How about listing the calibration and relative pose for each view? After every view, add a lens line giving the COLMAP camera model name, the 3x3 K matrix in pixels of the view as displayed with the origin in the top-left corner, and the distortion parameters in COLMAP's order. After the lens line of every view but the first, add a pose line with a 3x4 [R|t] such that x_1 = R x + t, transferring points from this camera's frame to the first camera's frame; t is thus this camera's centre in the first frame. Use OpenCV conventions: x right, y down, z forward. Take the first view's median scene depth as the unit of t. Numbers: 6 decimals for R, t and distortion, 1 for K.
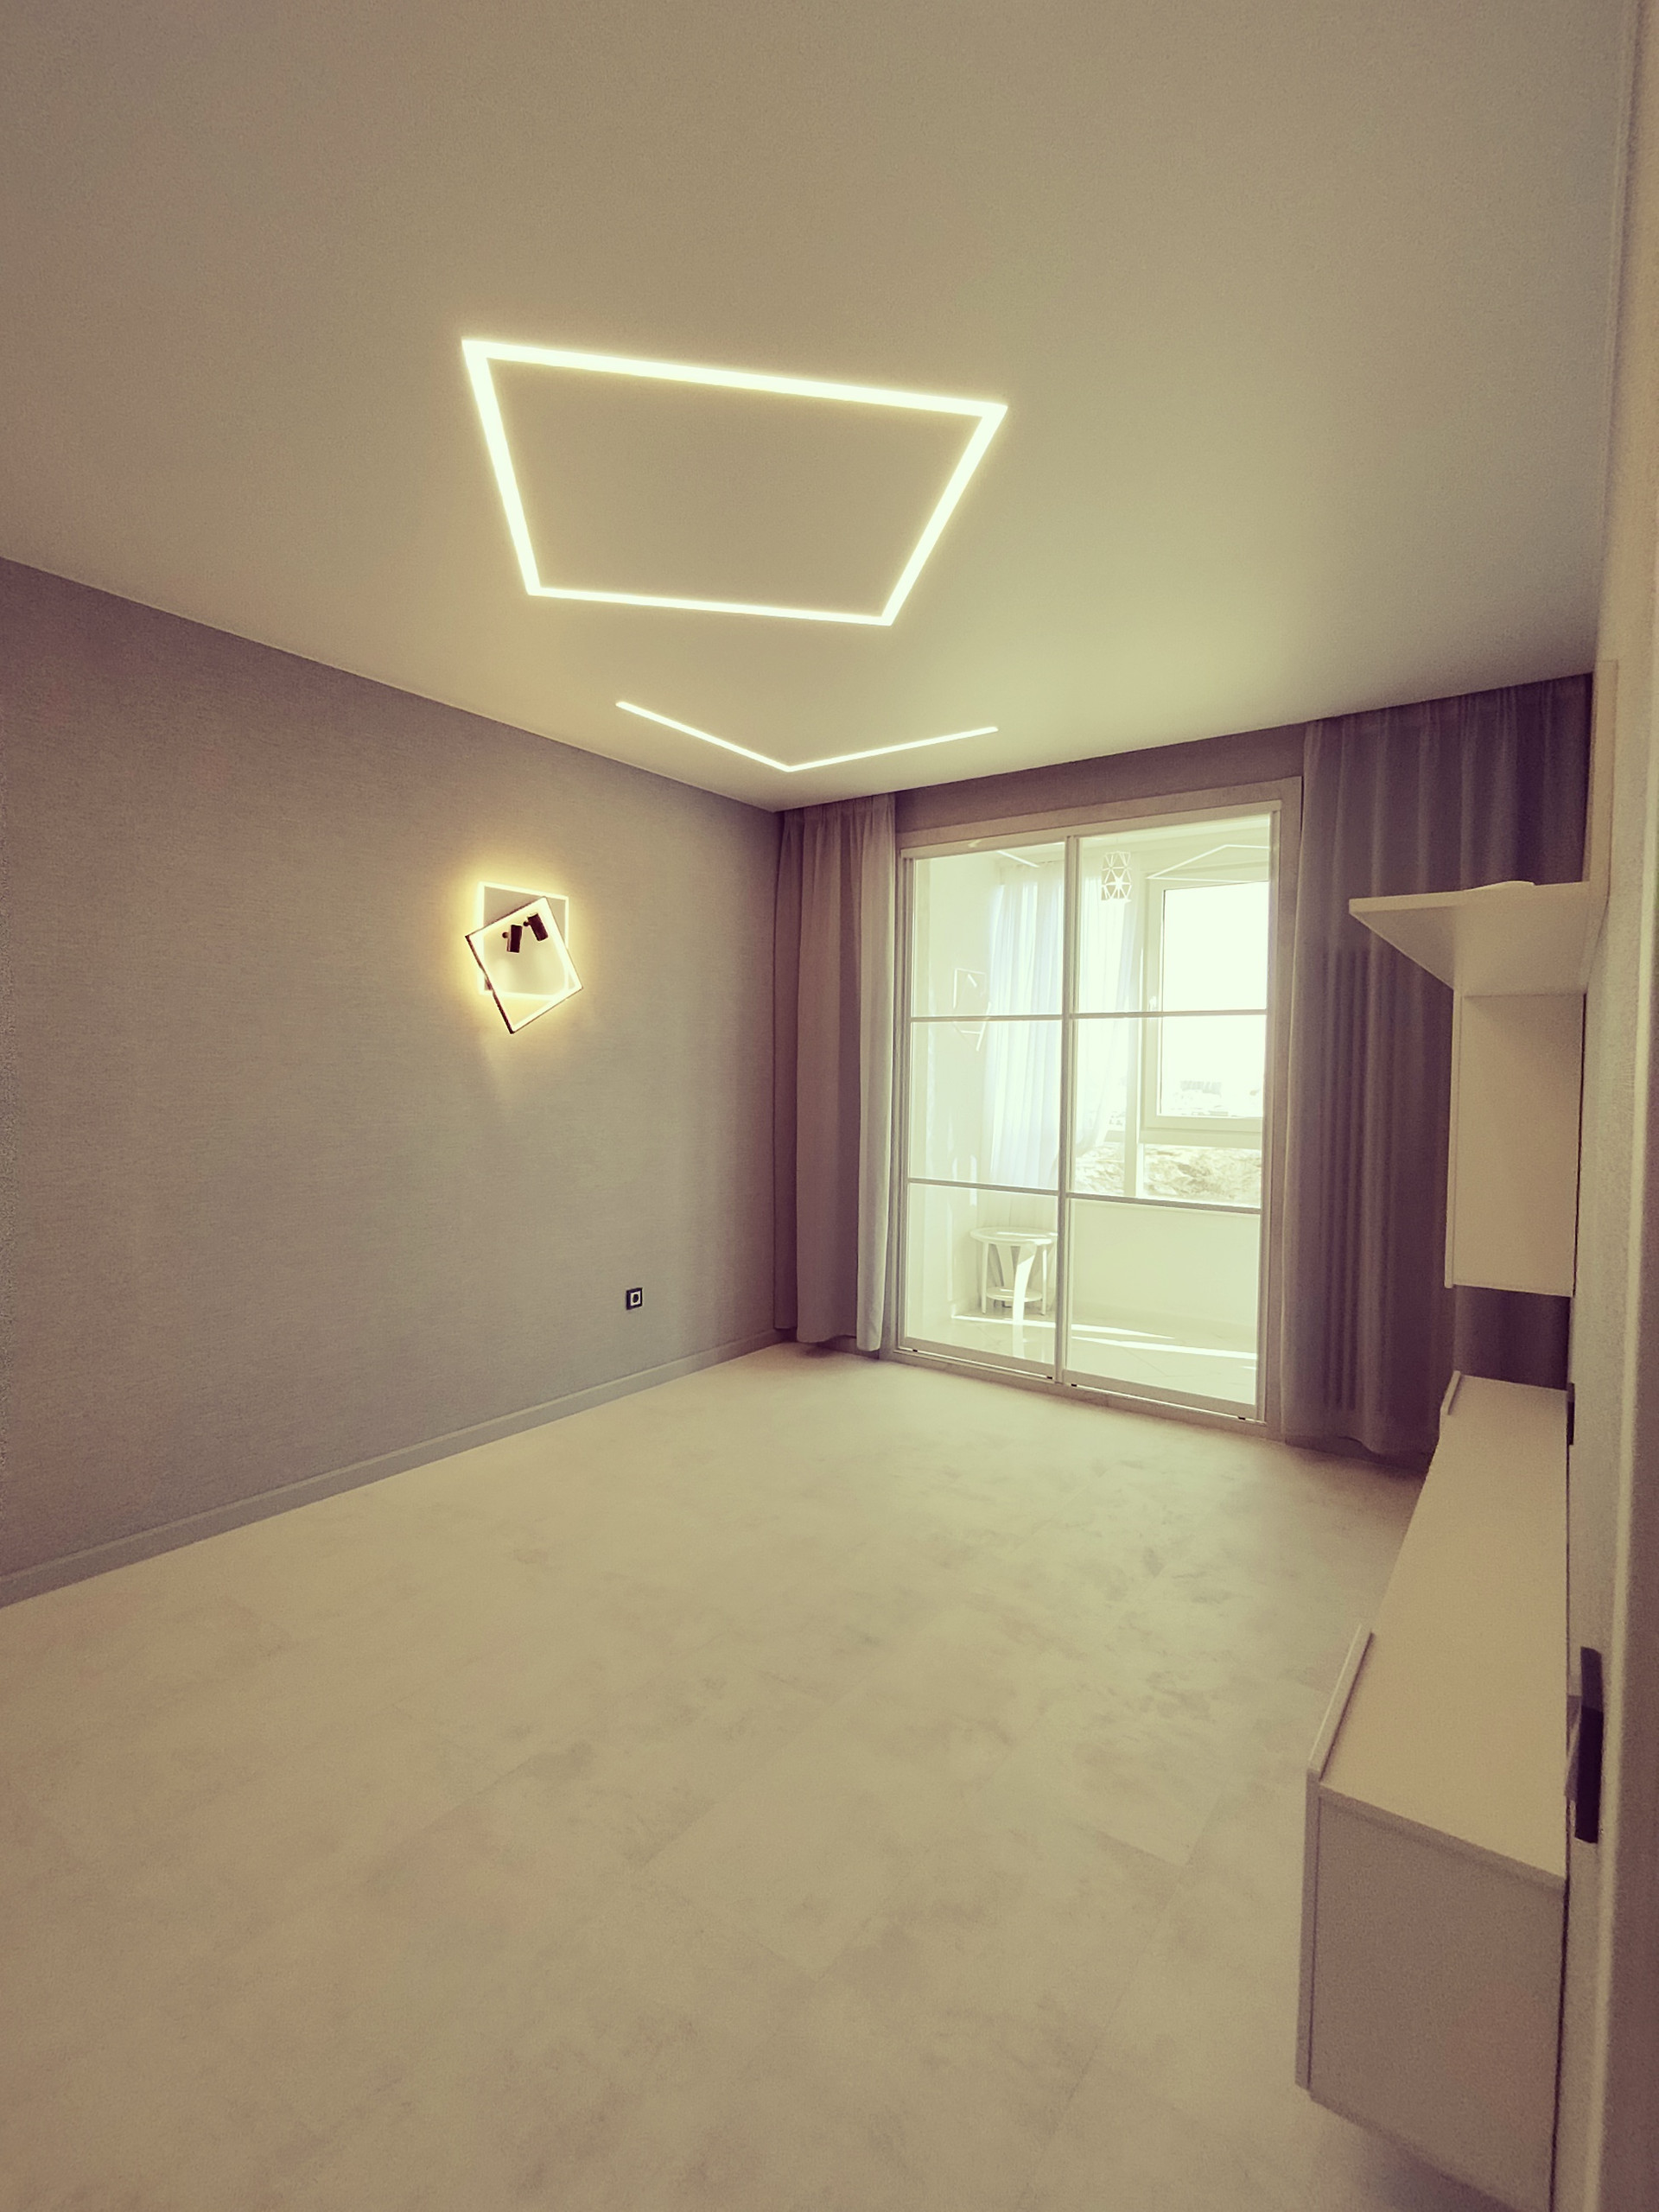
lens RADIAL K [[1033.9, 0, 829.5], [0, 1033.9, 1098.1], [0, 0, 1]] dist [-0.000387, 0.000011]
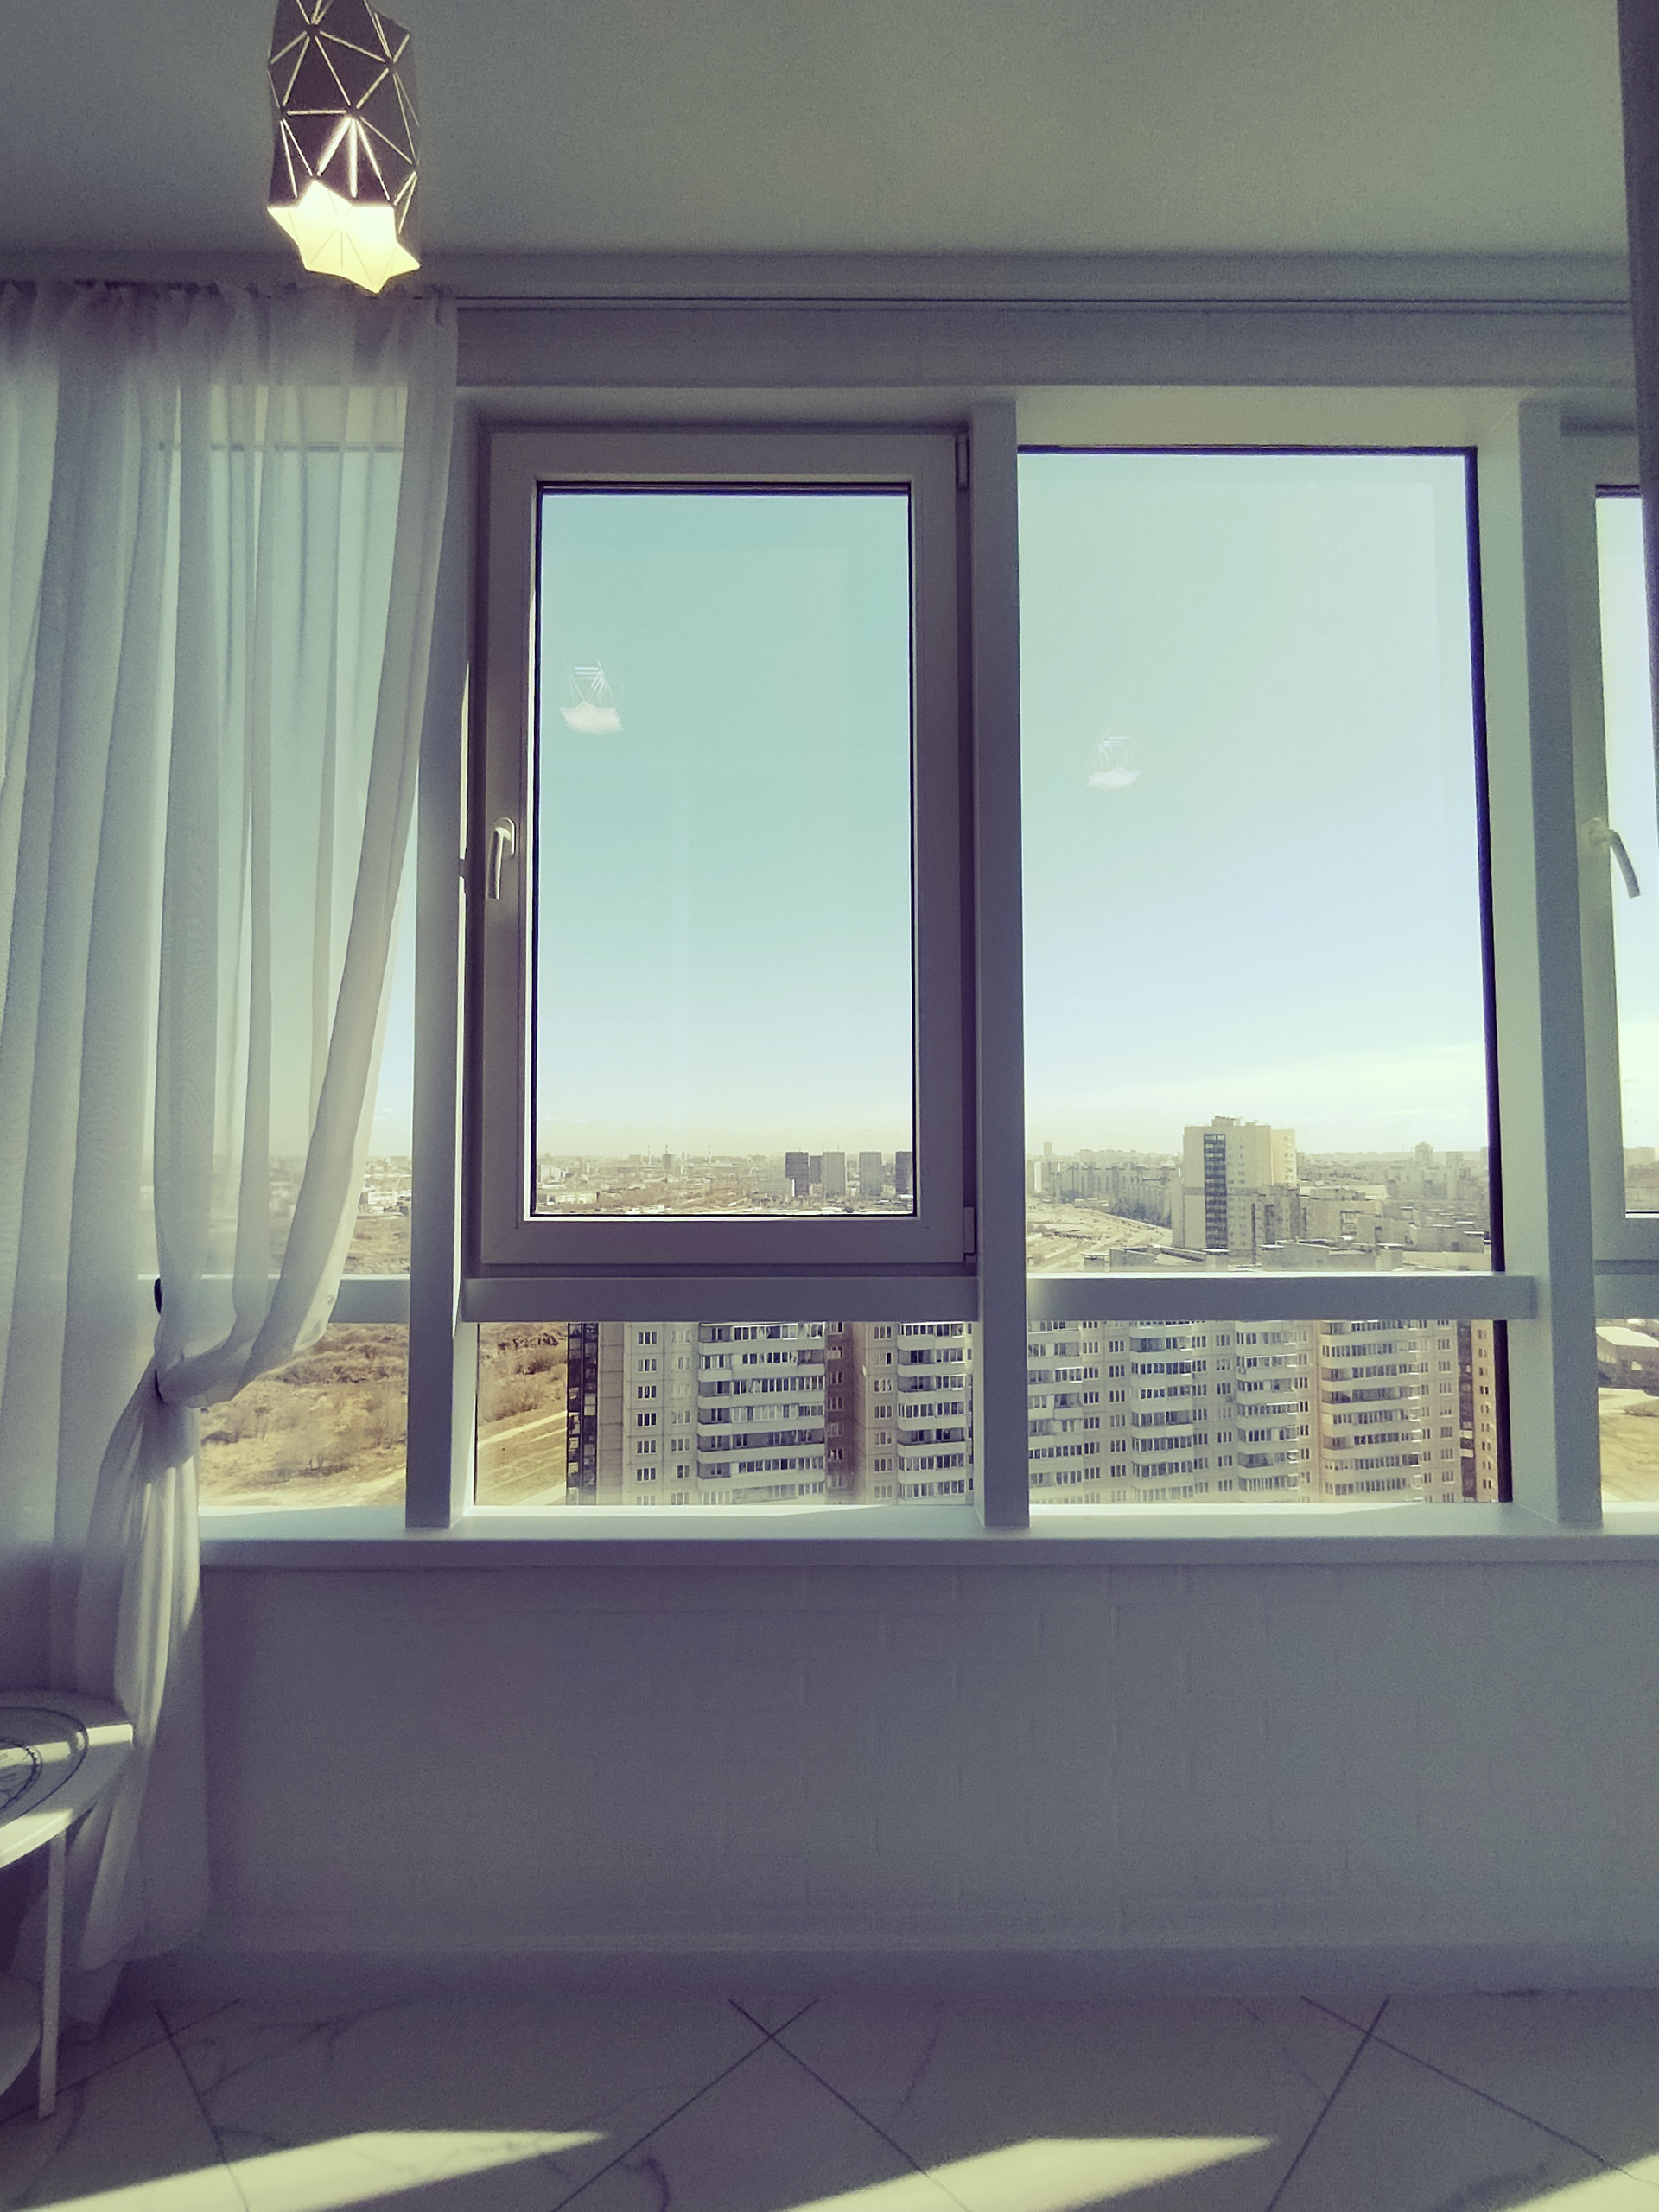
lens RADIAL K [[1033.9, 0, 829.5], [0, 1033.9, 1098.1], [0, 0, 1]] dist [-0.000387, 0.000011]
pose [[0.805799, 0.014523, 0.592011, 0.212196], [0.032166, 0.997150, -0.068243, 0.005577], [-0.591315, 0.074033, 0.803035, 0.708436]]
